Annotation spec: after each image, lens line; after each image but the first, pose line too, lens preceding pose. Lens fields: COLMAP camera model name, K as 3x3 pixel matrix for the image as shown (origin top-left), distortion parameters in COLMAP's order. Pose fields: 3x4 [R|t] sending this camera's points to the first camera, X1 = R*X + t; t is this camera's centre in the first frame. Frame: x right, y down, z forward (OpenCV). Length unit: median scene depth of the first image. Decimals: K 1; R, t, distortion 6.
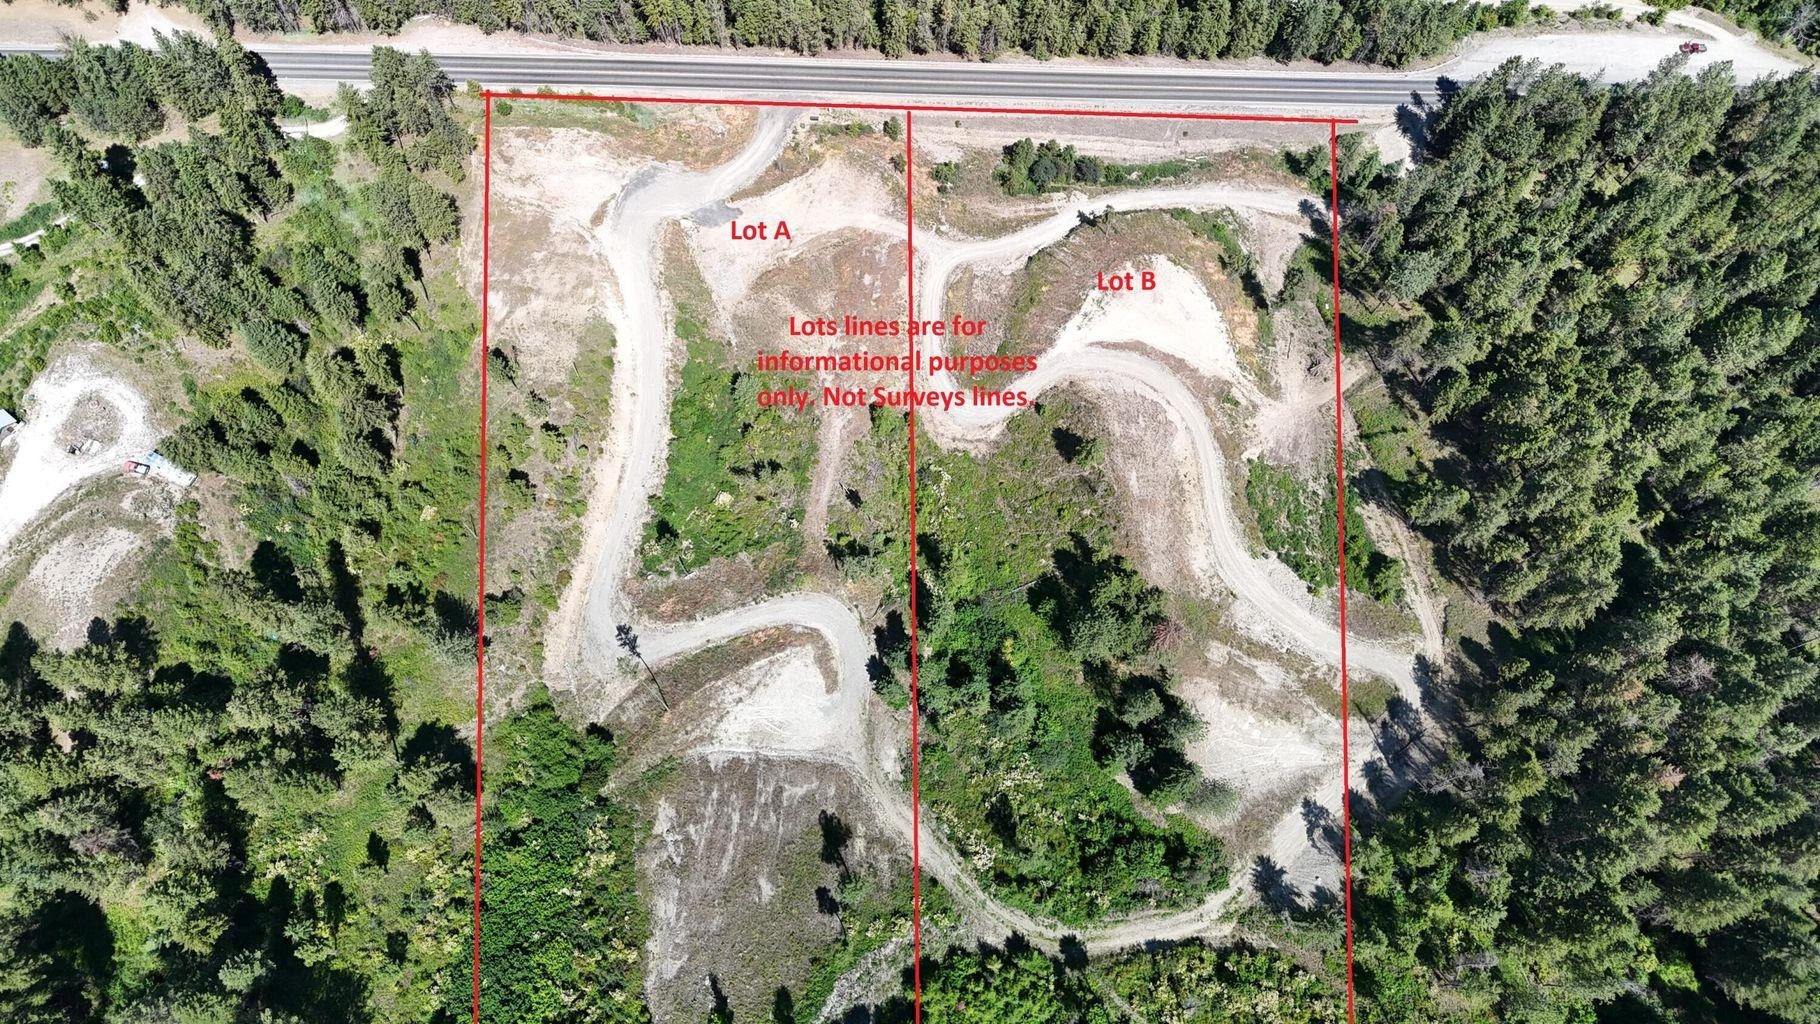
lens RADIAL K [[1311.7, 0, 910.0], [0, 1311.7, 512.0], [0, 0, 1]] dist [0.070346, -0.122700]
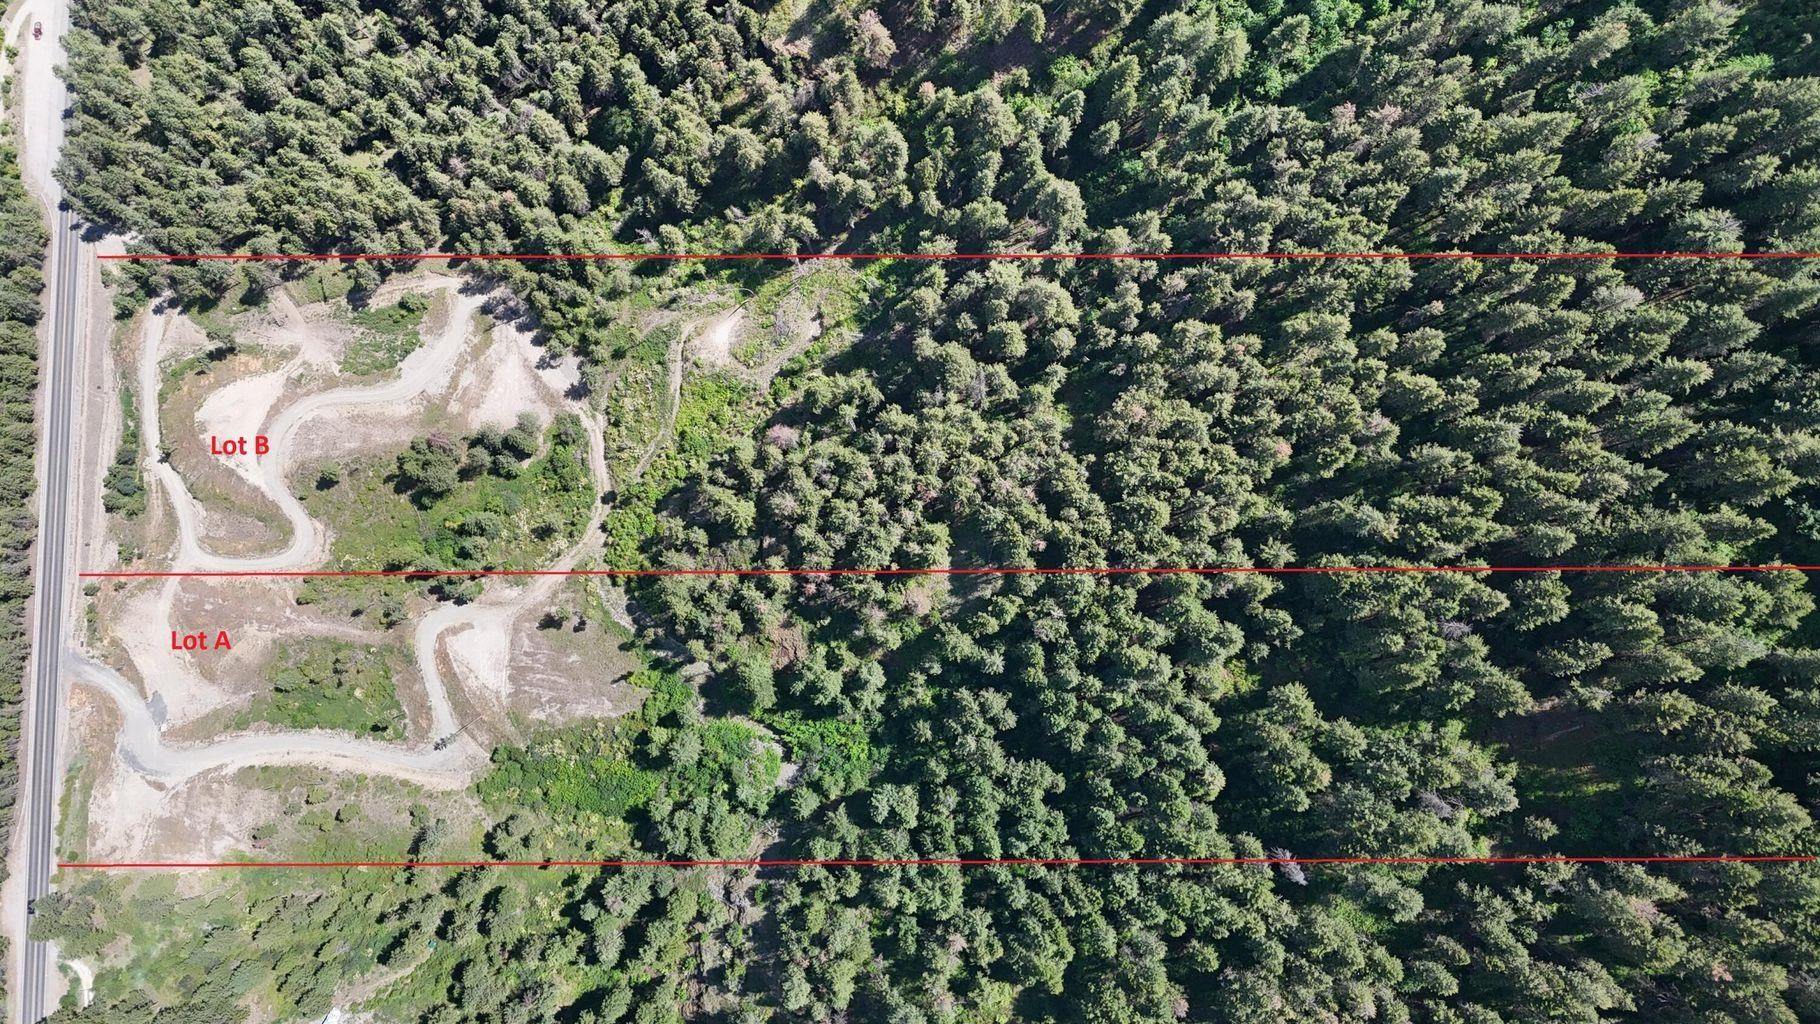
lens RADIAL K [[1317.8, 0, 910.0], [0, 1317.8, 512.0], [0, 0, 1]] dist [0.031829, -0.028918]
pose [[0.005081, -0.999673, 0.025051, 0.046948], [0.946063, 0.012921, 0.323724, 0.101916], [-0.323942, 0.022055, 0.945820, -0.785803]]
